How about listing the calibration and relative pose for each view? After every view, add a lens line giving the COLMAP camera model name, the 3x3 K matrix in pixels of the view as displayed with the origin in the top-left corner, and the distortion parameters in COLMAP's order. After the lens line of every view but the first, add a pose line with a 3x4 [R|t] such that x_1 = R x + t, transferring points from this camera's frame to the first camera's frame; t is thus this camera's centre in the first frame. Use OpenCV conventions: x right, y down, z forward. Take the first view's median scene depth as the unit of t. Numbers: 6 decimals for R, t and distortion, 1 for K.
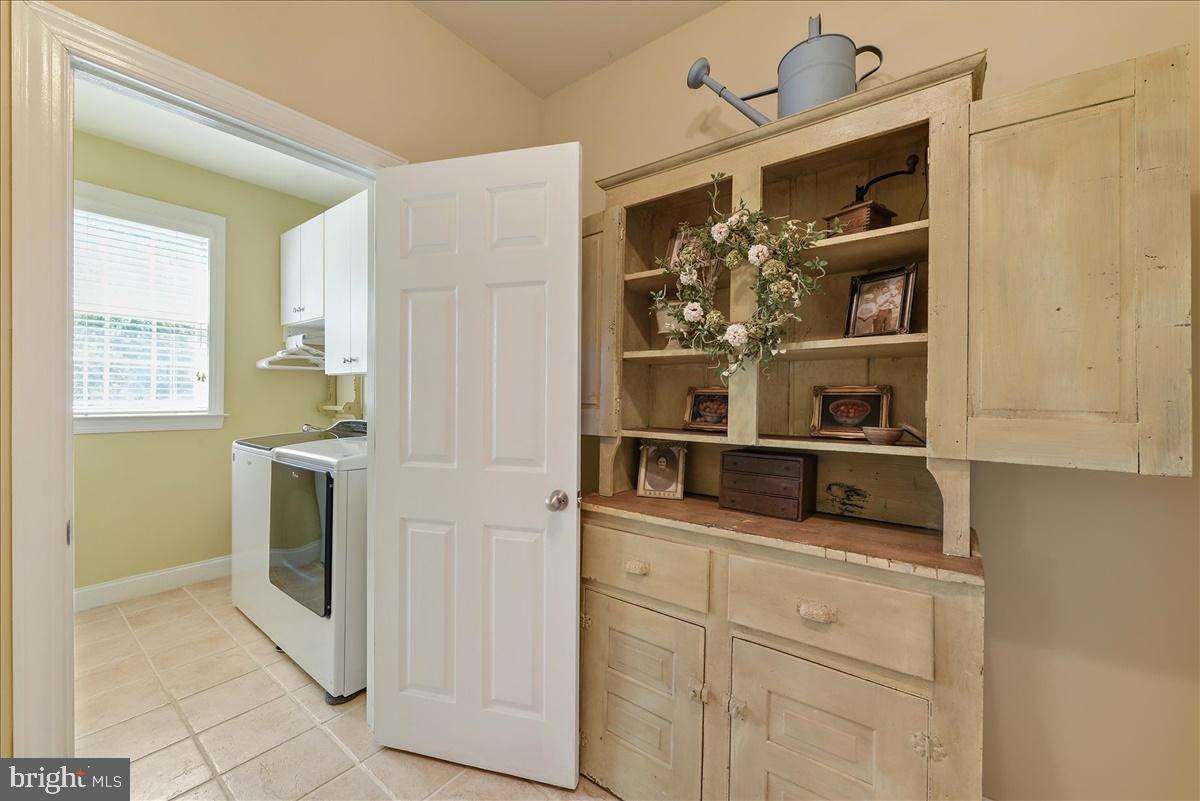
lens RADIAL K [[472.8, 0, 602.7], [0, 472.8, 402.5], [0, 0, 1]] dist [-0.007511, 0.000759]
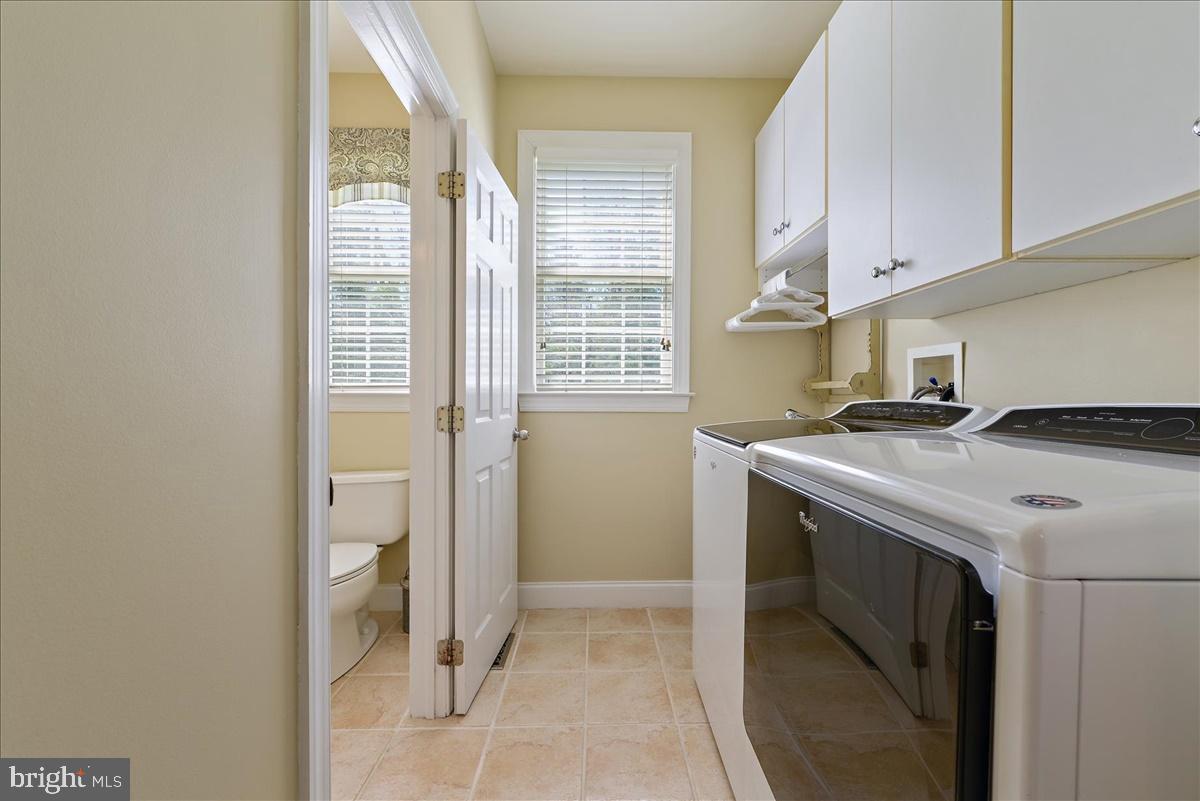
lens RADIAL K [[472.8, 0, 603.3], [0, 472.8, 400.2], [0, 0, 1]] dist [-0.007511, 0.000759]
pose [[0.627011, 0.000044, -0.779011, -0.304804], [-0.005538, 0.999975, -0.004401, 0.040606], [0.778991, 0.007073, 0.626995, 0.422208]]
